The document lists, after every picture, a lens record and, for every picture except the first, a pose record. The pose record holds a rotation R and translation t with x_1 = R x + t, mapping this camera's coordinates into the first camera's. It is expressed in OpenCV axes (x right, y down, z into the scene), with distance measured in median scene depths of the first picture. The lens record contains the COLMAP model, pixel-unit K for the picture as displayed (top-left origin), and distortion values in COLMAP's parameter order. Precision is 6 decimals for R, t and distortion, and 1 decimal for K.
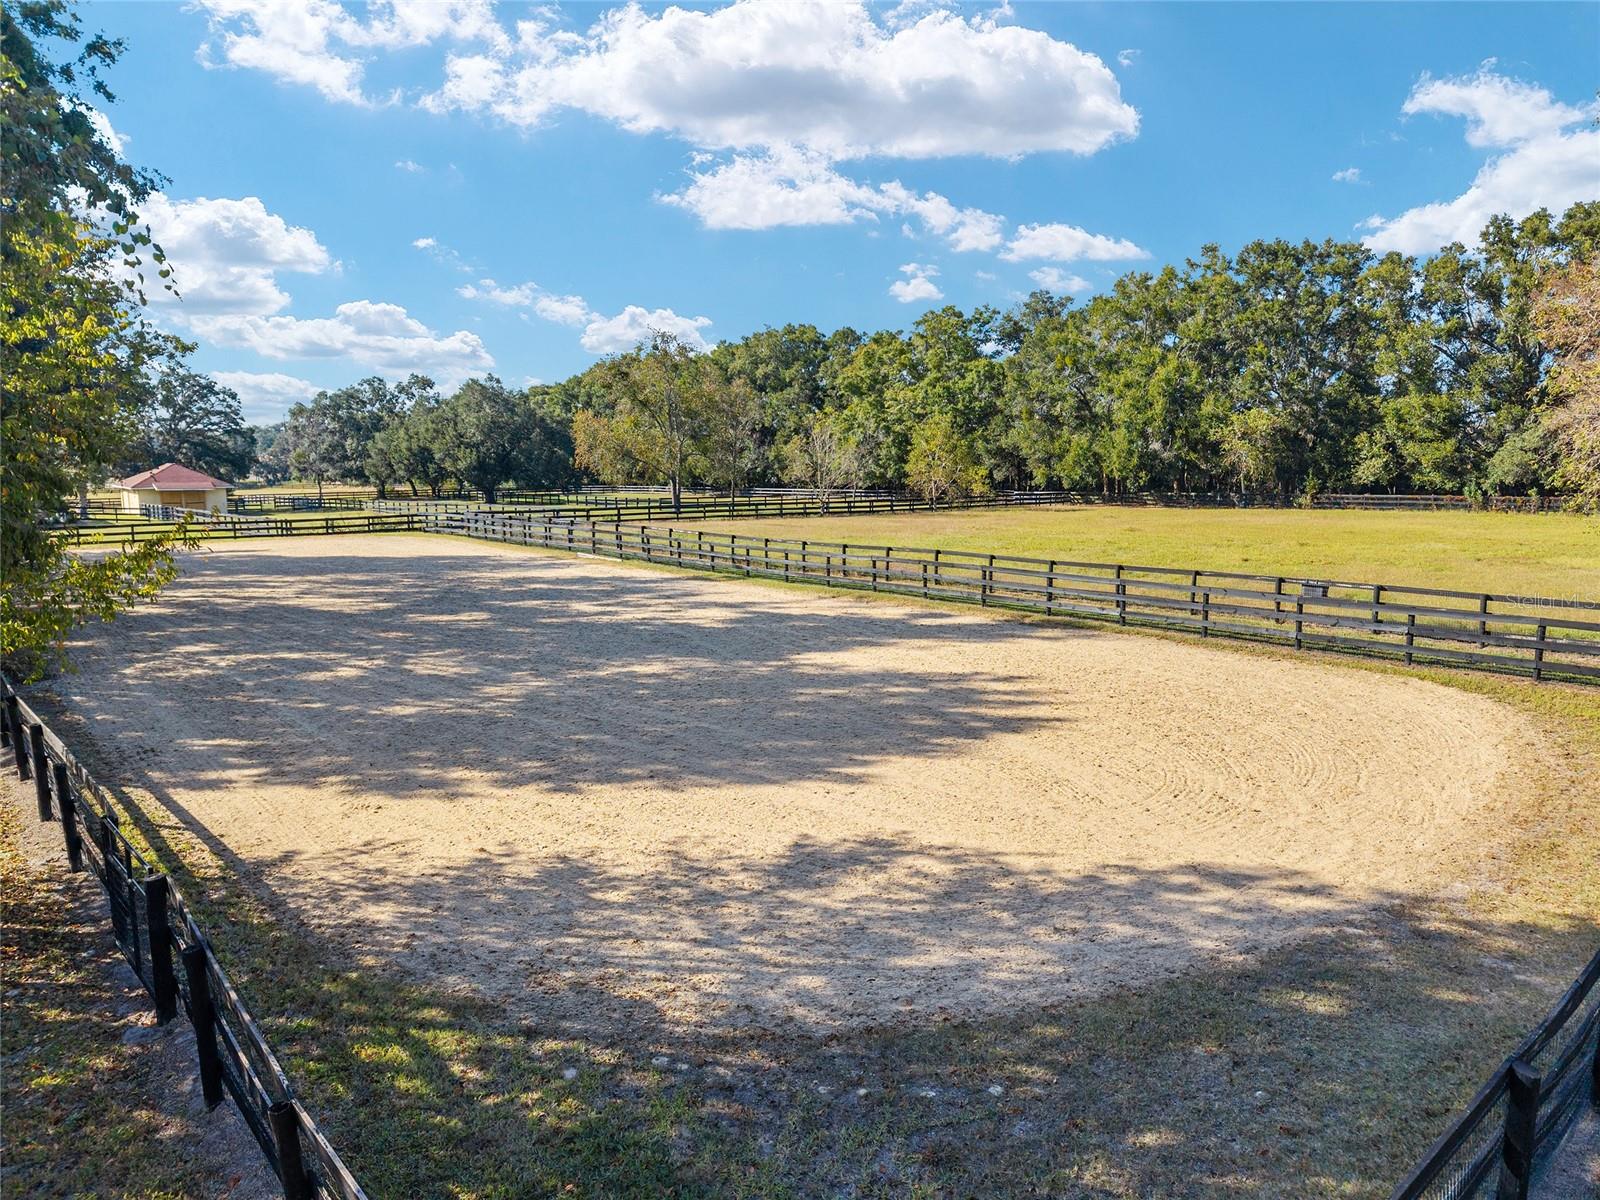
lens RADIAL K [[1017.2, 0, 799.0], [0, 1017.2, 632.6], [0, 0, 1]] dist [0.023205, 0.001319]
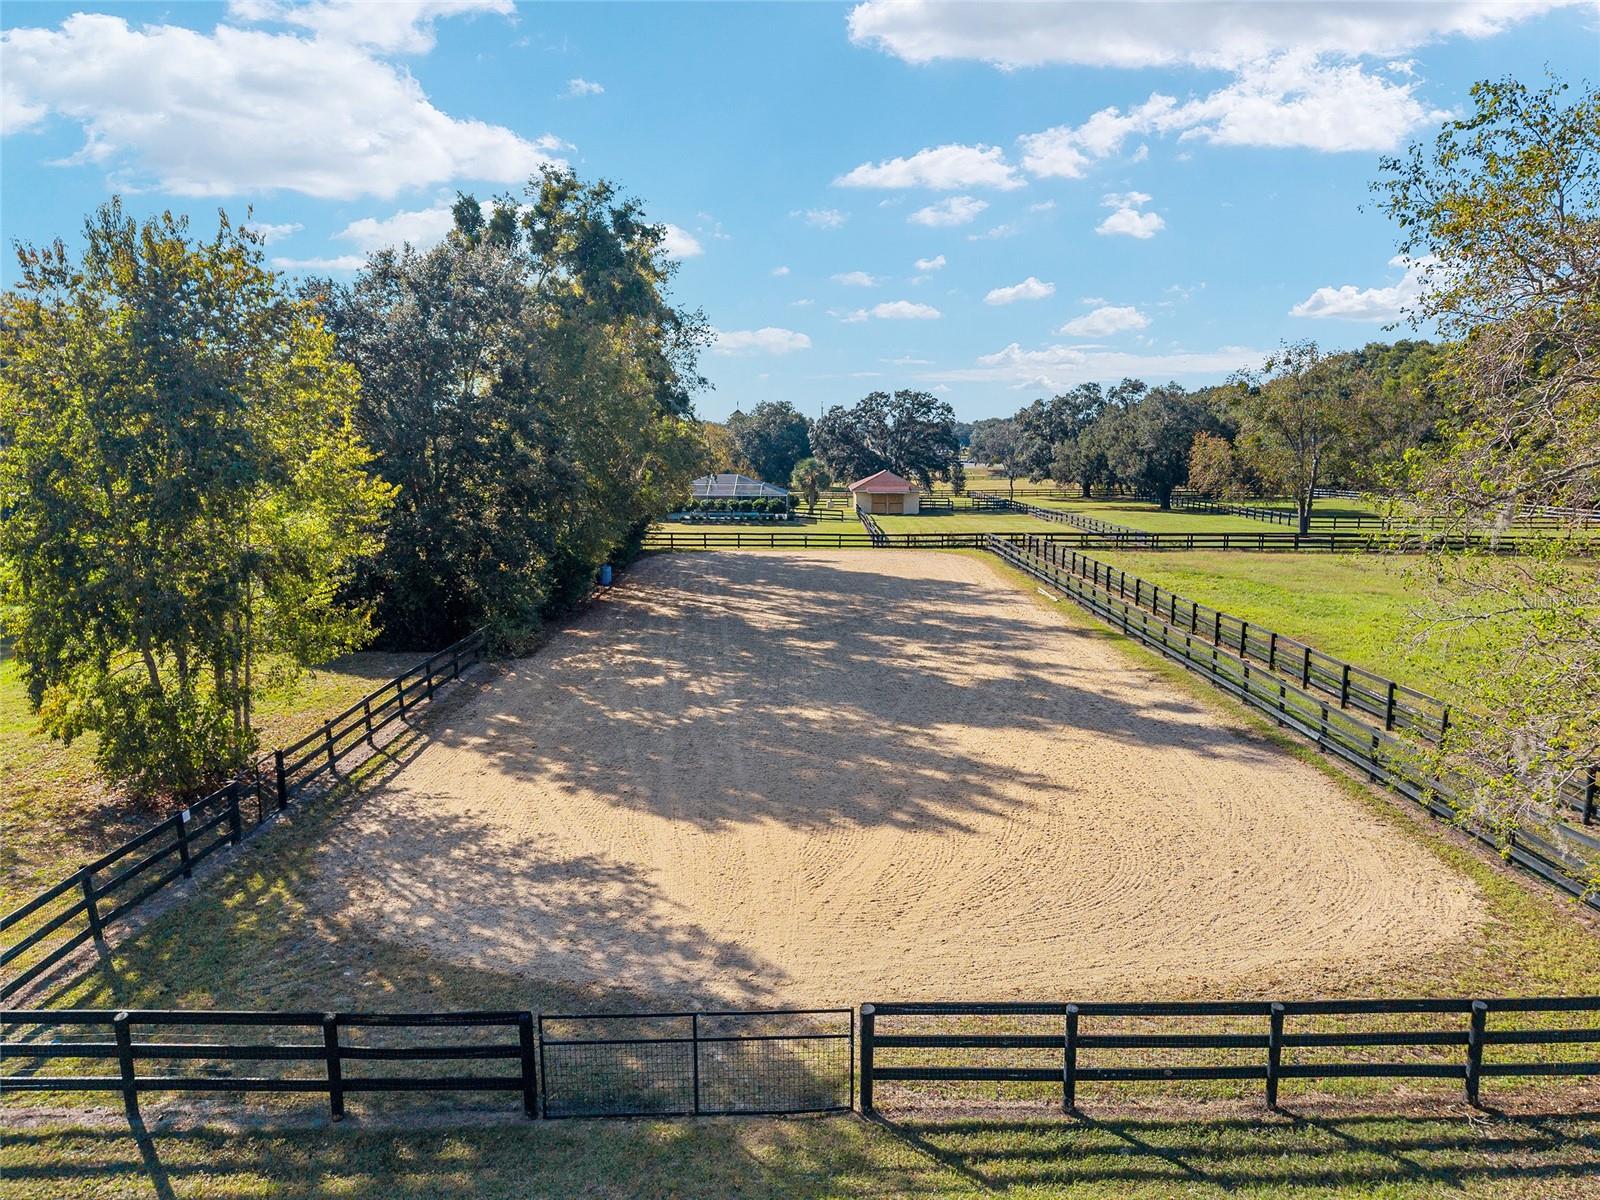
lens RADIAL K [[1017.2, 0, 799.0], [0, 1017.2, 632.6], [0, 0, 1]] dist [0.023205, 0.001319]
pose [[0.764172, 0.123042, -0.633168, 1.029948], [-0.117736, 0.991753, 0.050630, -0.210324], [0.634177, 0.035857, 0.772356, 0.014026]]
